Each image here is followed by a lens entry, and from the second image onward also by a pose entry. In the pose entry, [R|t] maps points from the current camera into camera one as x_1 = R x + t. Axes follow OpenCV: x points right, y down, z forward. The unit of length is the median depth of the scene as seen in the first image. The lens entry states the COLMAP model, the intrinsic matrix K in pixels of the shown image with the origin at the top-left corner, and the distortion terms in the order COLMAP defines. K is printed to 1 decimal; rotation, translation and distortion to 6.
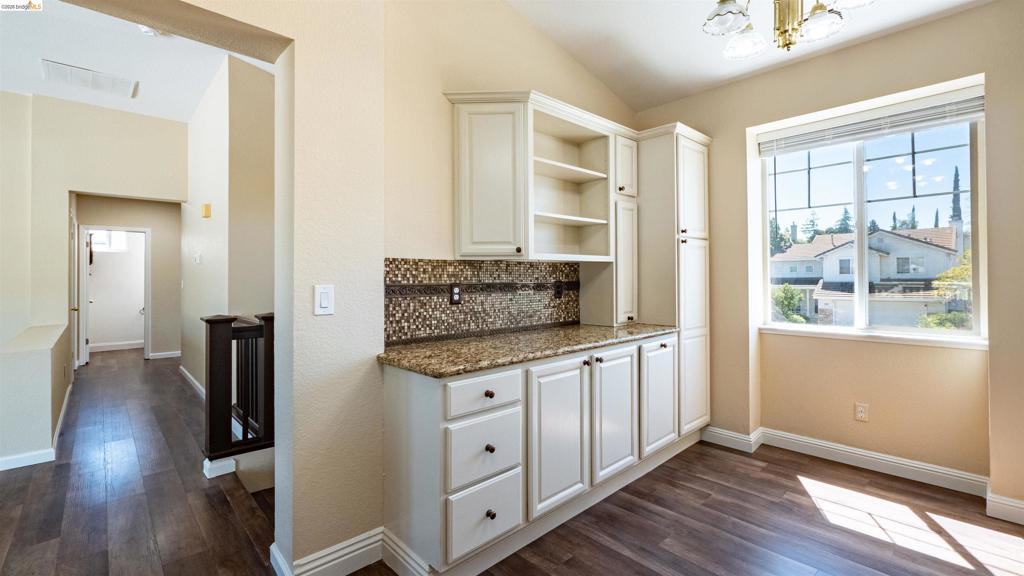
lens RADIAL K [[442.8, 0, 512.9], [0, 442.8, 274.8], [0, 0, 1]] dist [-0.001659, -0.000065]
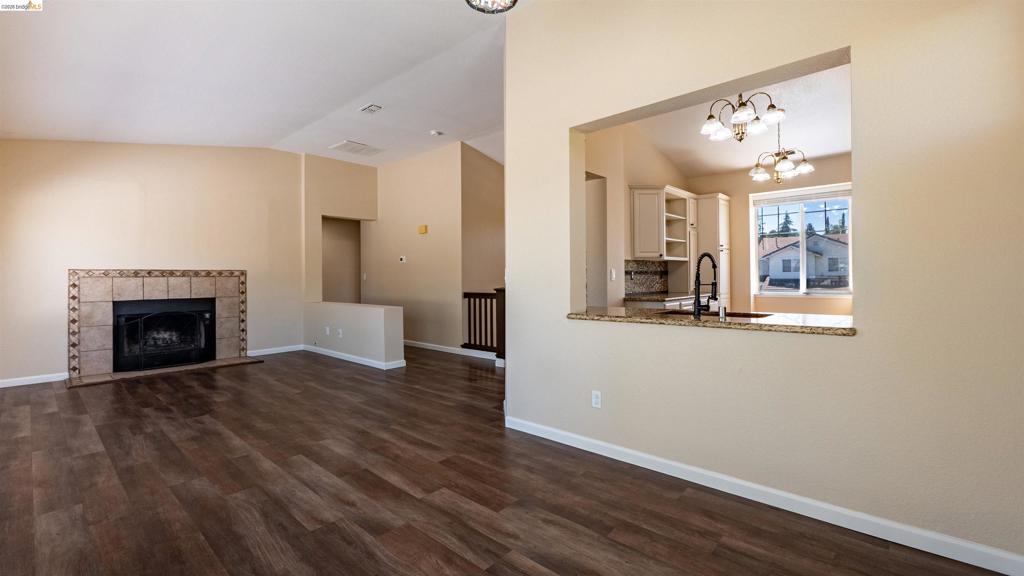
lens RADIAL K [[440.1, 0, 502.5], [0, 440.1, 275.2], [0, 0, 1]] dist [-0.004135, -0.000130]
pose [[0.997334, -0.000922, 0.072967, -0.694461], [0.000780, 0.999998, 0.001975, 0.028646], [-0.072968, -0.001913, 0.997332, -0.854441]]
